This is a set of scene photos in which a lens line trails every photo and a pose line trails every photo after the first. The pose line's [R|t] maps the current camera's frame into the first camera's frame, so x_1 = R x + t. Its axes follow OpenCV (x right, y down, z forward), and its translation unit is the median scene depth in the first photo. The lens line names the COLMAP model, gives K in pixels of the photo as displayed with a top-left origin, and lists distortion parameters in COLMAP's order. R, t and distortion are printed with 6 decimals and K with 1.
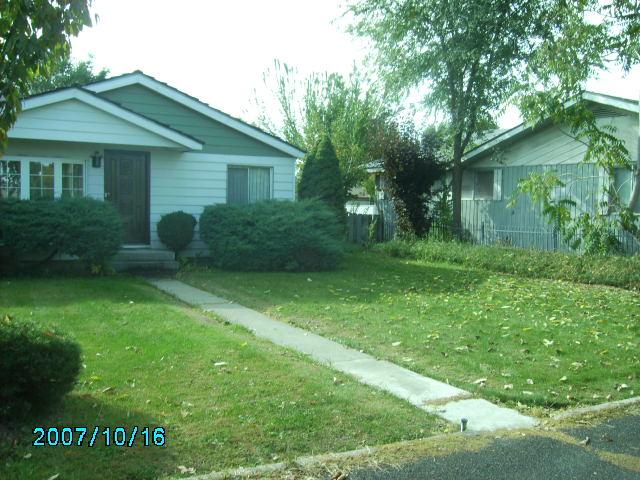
lens RADIAL K [[679.3, 0, 320.0], [0, 679.3, 240.0], [0, 0, 1]] dist [-0.092506, 0.005649]
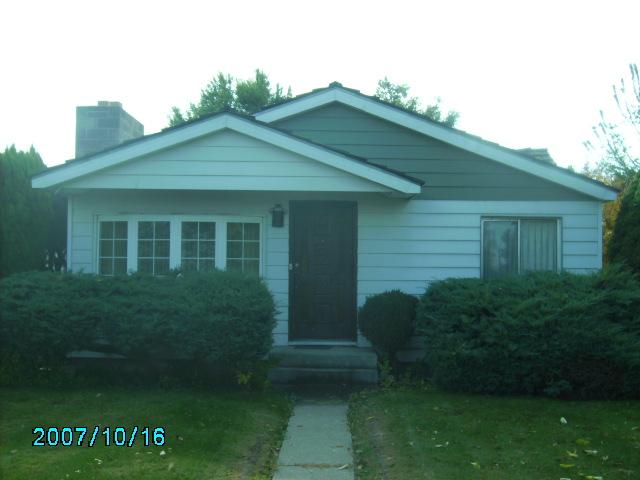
lens RADIAL K [[797.7, 0, 320.0], [0, 797.7, 240.0], [0, 0, 1]] dist [-0.093590, -0.017821]
pose [[0.855638, -0.031756, -0.516599, 0.128877], [-0.019346, 0.995456, -0.093234, -0.018932], [0.517212, 0.089769, 0.851136, 0.323628]]
